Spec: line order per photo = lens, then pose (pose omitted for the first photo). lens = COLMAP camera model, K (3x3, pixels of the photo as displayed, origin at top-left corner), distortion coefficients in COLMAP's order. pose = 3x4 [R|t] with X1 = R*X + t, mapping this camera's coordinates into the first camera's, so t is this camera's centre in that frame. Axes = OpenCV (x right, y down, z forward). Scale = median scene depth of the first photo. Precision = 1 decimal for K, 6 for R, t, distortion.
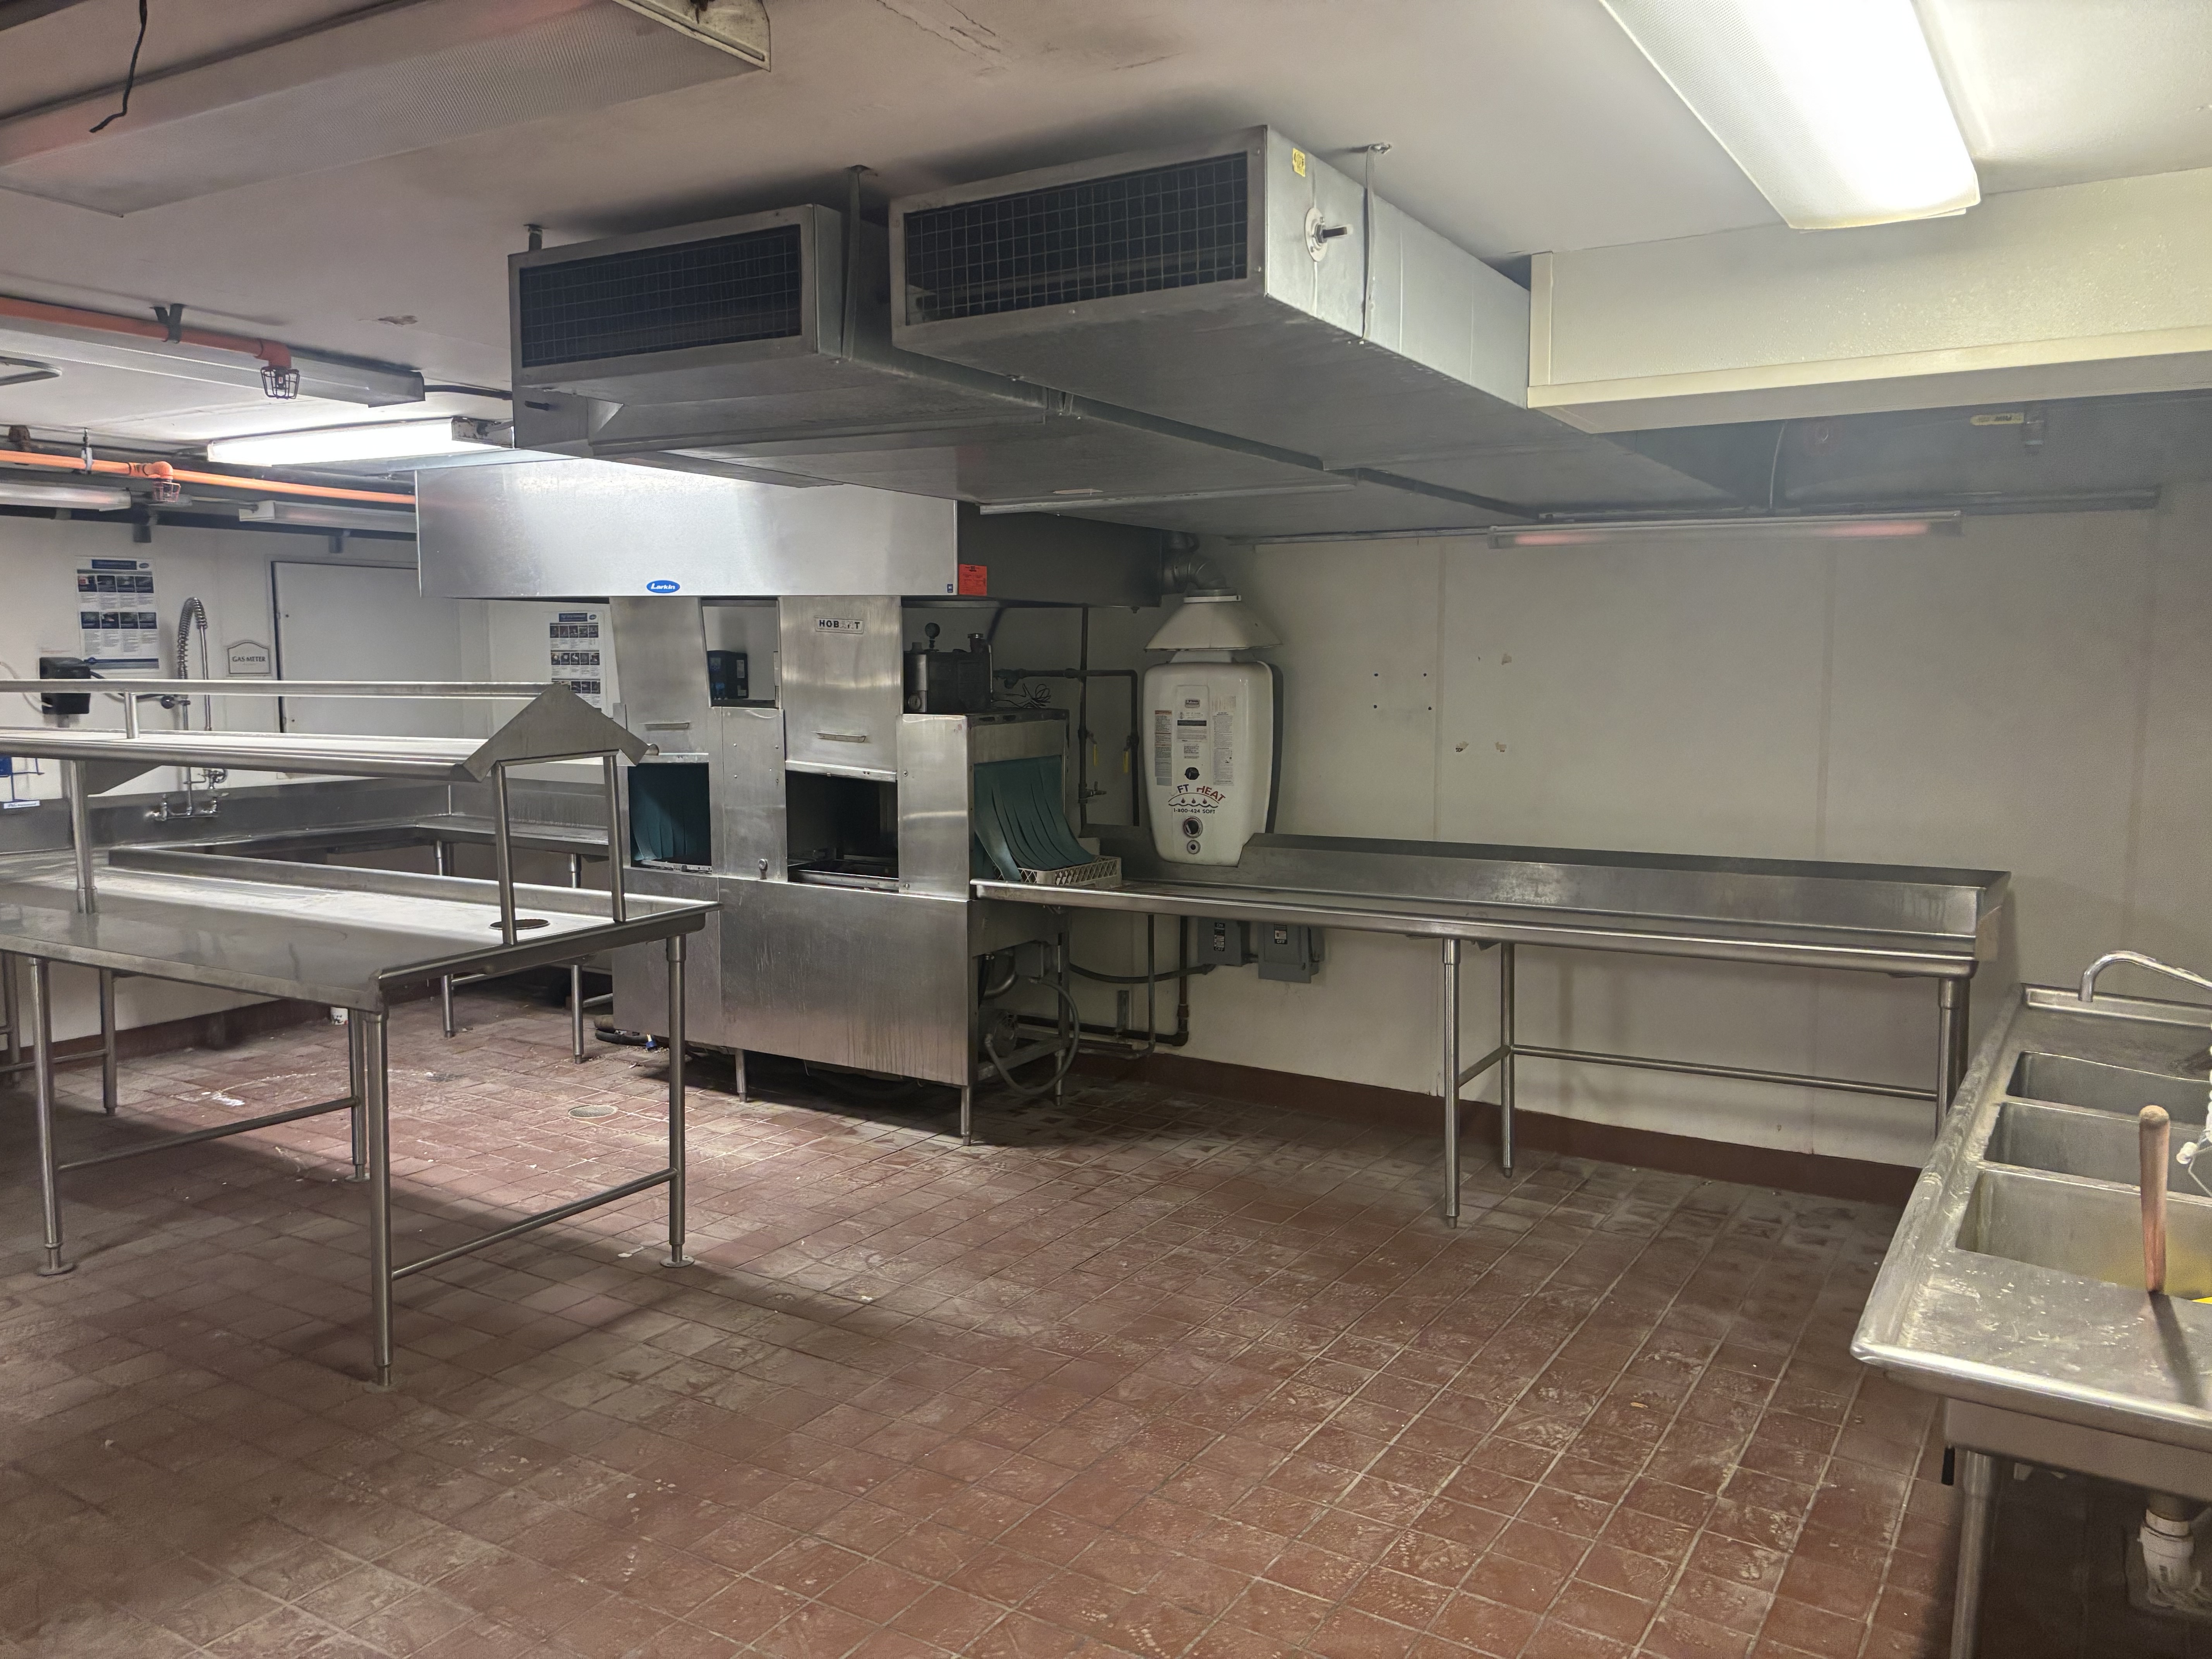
lens RADIAL K [[1676.4, 0, 1103.2], [0, 1676.4, 823.2], [0, 0, 1]] dist [0.027229, -0.013750]
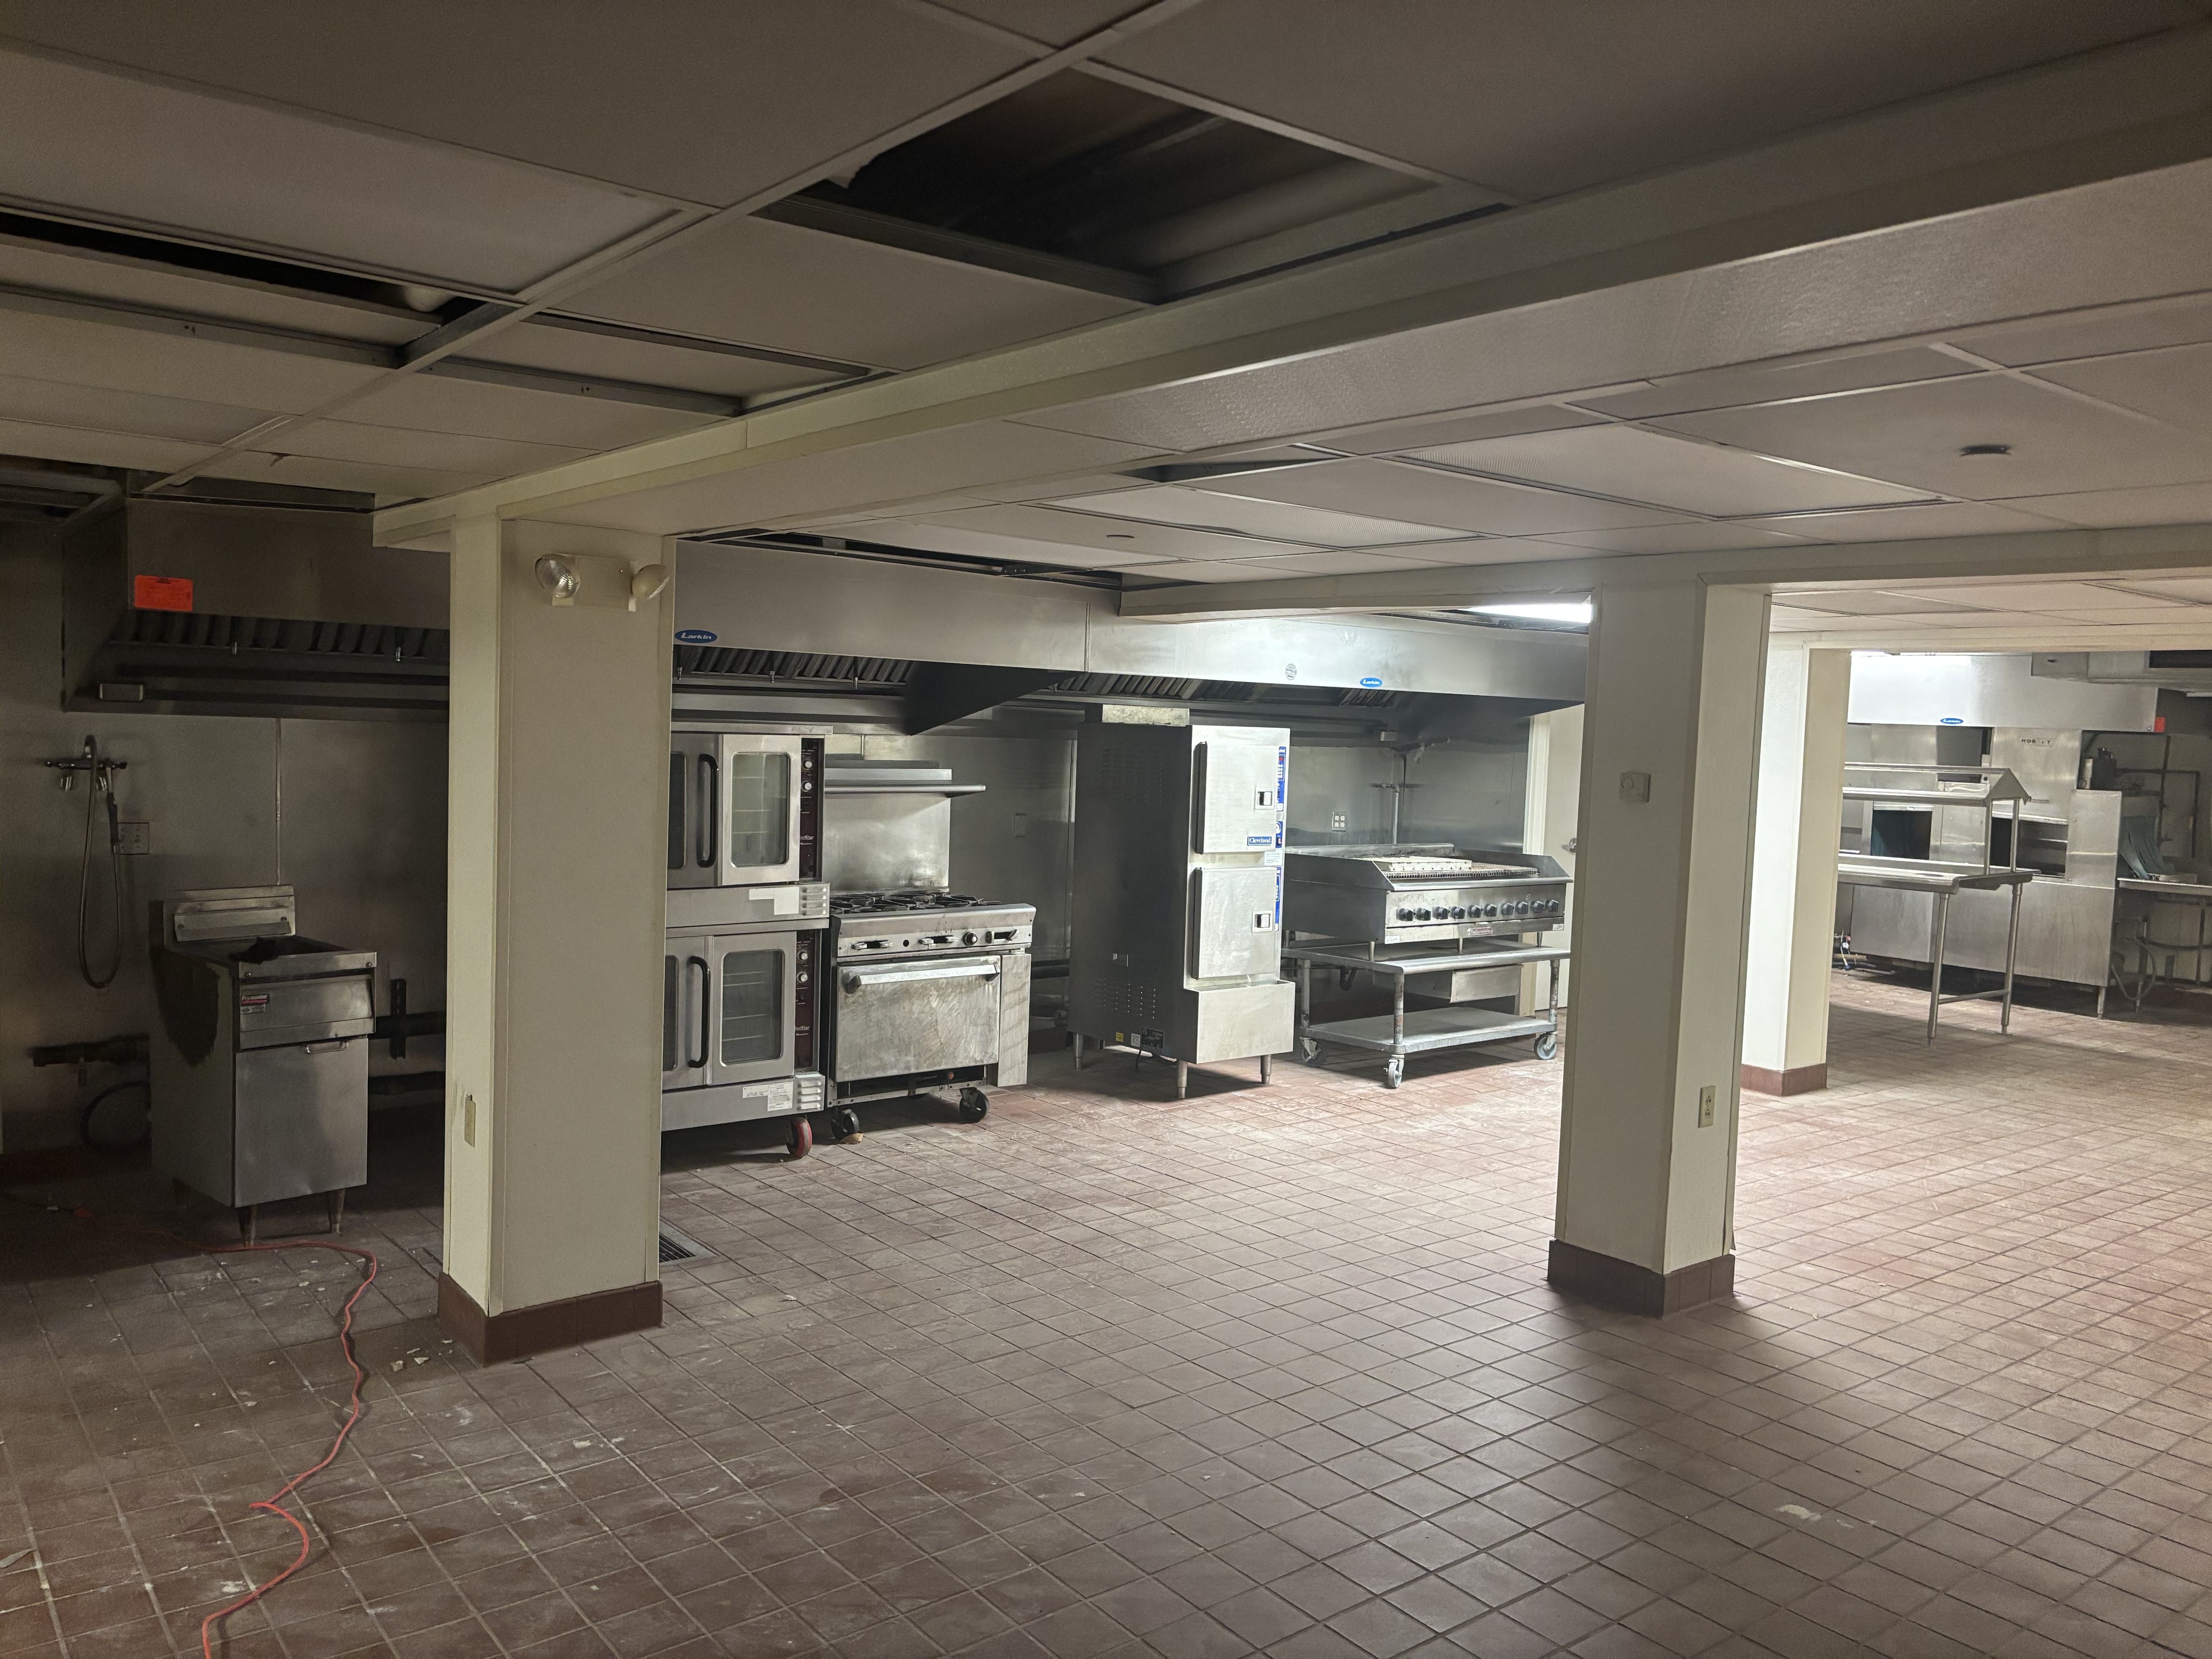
lens RADIAL K [[1676.4, 0, 1107.1], [0, 1676.4, 833.9], [0, 0, 1]] dist [0.027229, -0.013750]
pose [[0.931637, 0.052941, -0.359513, -0.448532], [-0.066012, 0.997526, -0.024169, 0.103265], [0.357344, 0.046249, 0.932827, -1.172621]]
